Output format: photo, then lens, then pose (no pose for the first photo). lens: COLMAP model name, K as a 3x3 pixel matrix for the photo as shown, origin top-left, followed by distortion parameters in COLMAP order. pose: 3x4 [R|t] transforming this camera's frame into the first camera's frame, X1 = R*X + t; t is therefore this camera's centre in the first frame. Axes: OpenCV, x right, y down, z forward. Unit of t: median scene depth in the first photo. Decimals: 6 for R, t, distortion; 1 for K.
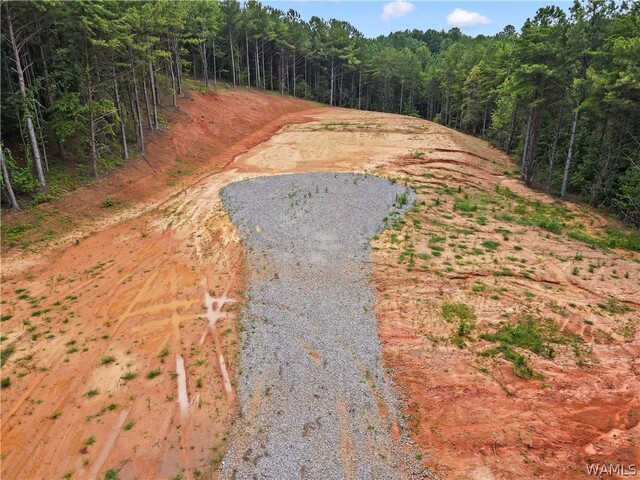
lens RADIAL K [[462.5, 0, 320.0], [0, 462.5, 240.0], [0, 0, 1]] dist [0.014237, 0.009070]
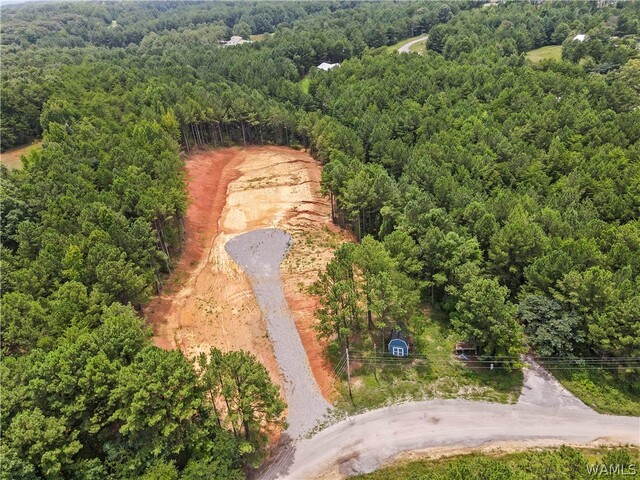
lens RADIAL K [[462.5, 0, 320.0], [0, 462.5, 240.0], [0, 0, 1]] dist [0.014237, 0.009070]
pose [[0.972149, -0.178205, 0.152215, -0.084994], [0.152846, 0.974439, 0.164640, -0.625044], [-0.177663, -0.136789, 0.974538, -2.156716]]
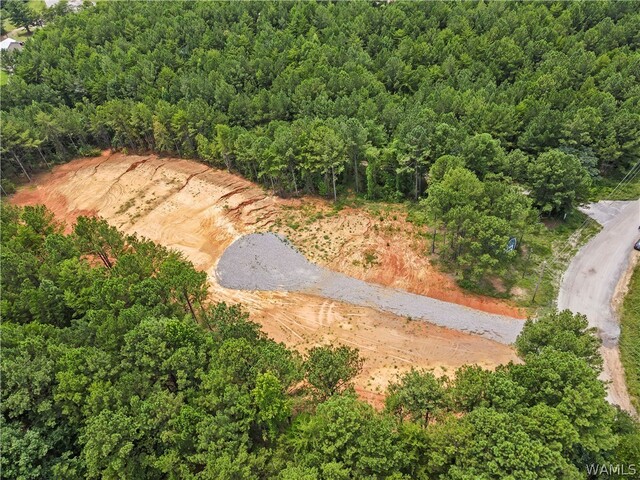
lens RADIAL K [[462.5, 0, 320.0], [0, 462.5, 240.0], [0, 0, 1]] dist [0.014237, 0.009070]
pose [[0.454110, -0.643989, 0.615680, -1.437340], [0.431252, 0.763573, 0.480602, -1.348323], [-0.779619, 0.047267, 0.624468, -0.853489]]
